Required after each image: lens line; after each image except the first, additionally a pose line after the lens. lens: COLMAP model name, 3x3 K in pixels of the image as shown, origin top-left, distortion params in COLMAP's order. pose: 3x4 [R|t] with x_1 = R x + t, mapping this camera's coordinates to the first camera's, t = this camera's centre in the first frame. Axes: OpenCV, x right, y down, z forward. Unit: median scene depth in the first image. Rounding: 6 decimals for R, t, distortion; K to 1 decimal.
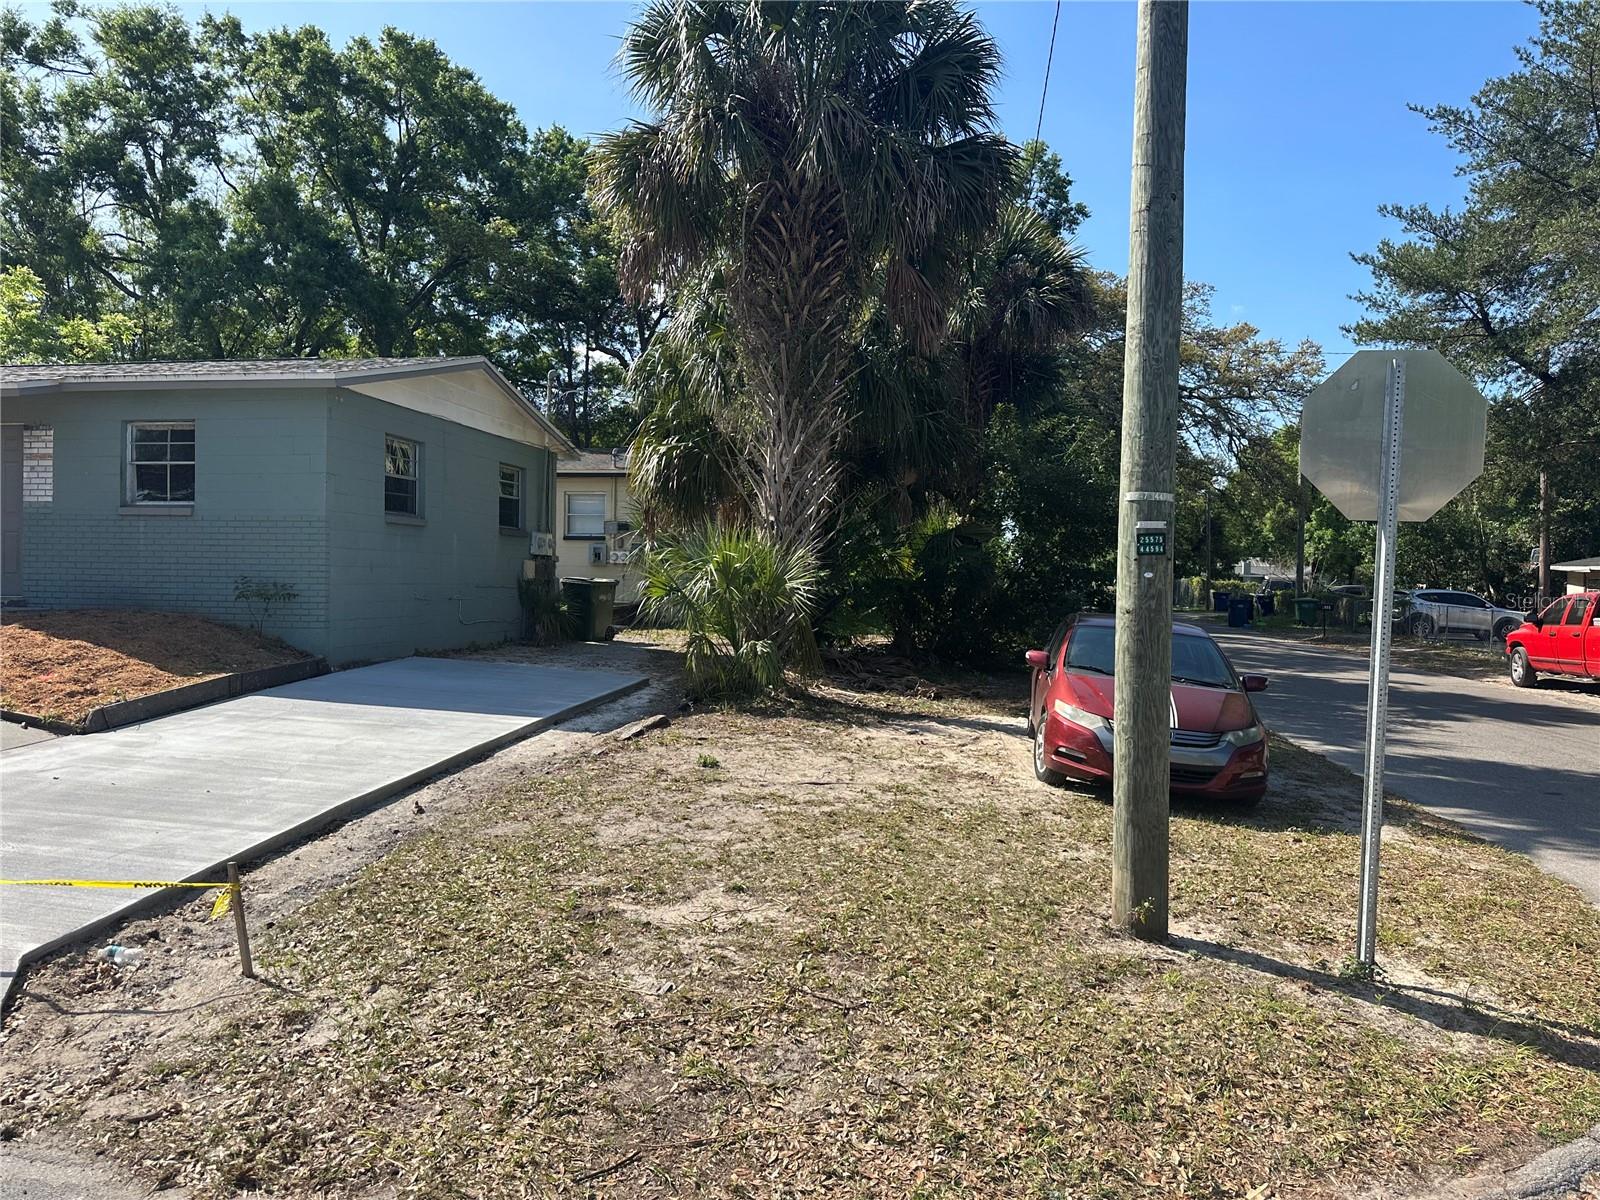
lens RADIAL K [[1125.2, 0, 781.7], [0, 1125.2, 589.8], [0, 0, 1]] dist [0.061421, -0.065026]
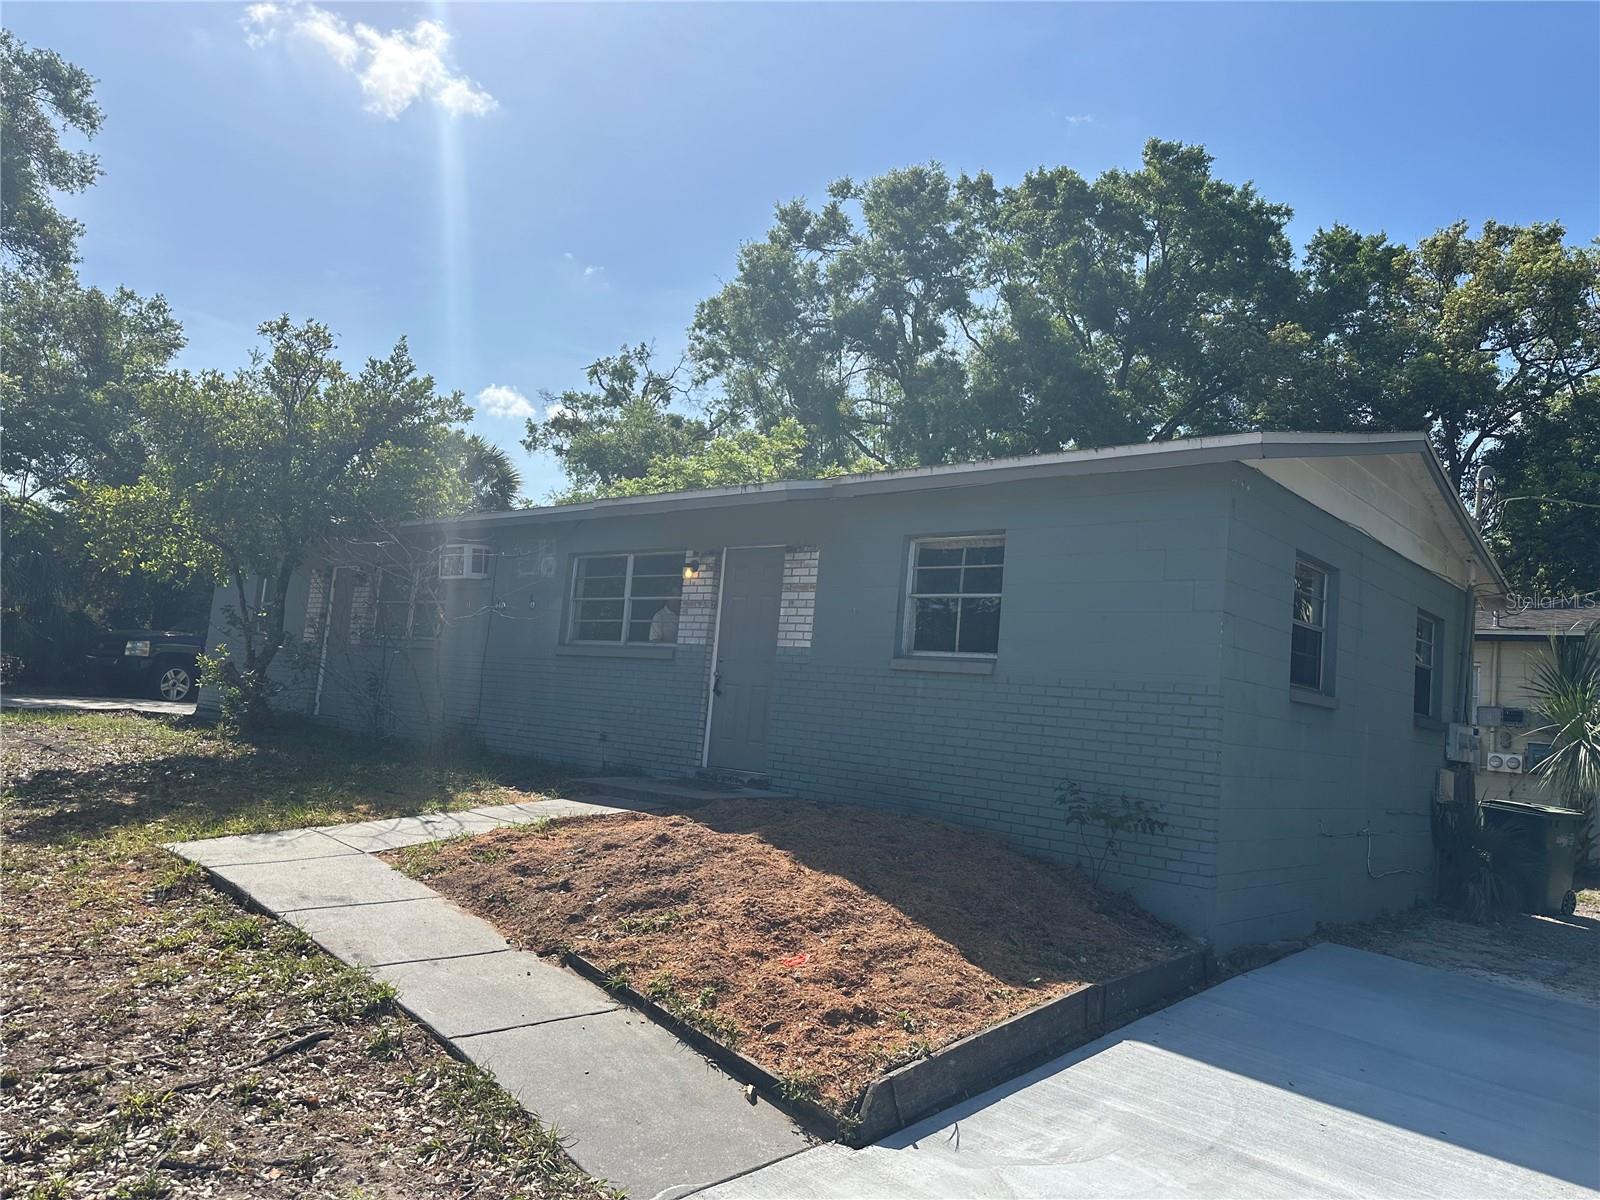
lens RADIAL K [[1125.2, 0, 803.0], [0, 1125.2, 591.7], [0, 0, 1]] dist [0.061421, -0.065026]
pose [[0.849930, 0.002984, -0.526887, -0.189883], [-0.079805, 0.989176, -0.123132, -0.017254], [0.520817, 0.146701, 0.840969, 0.278383]]
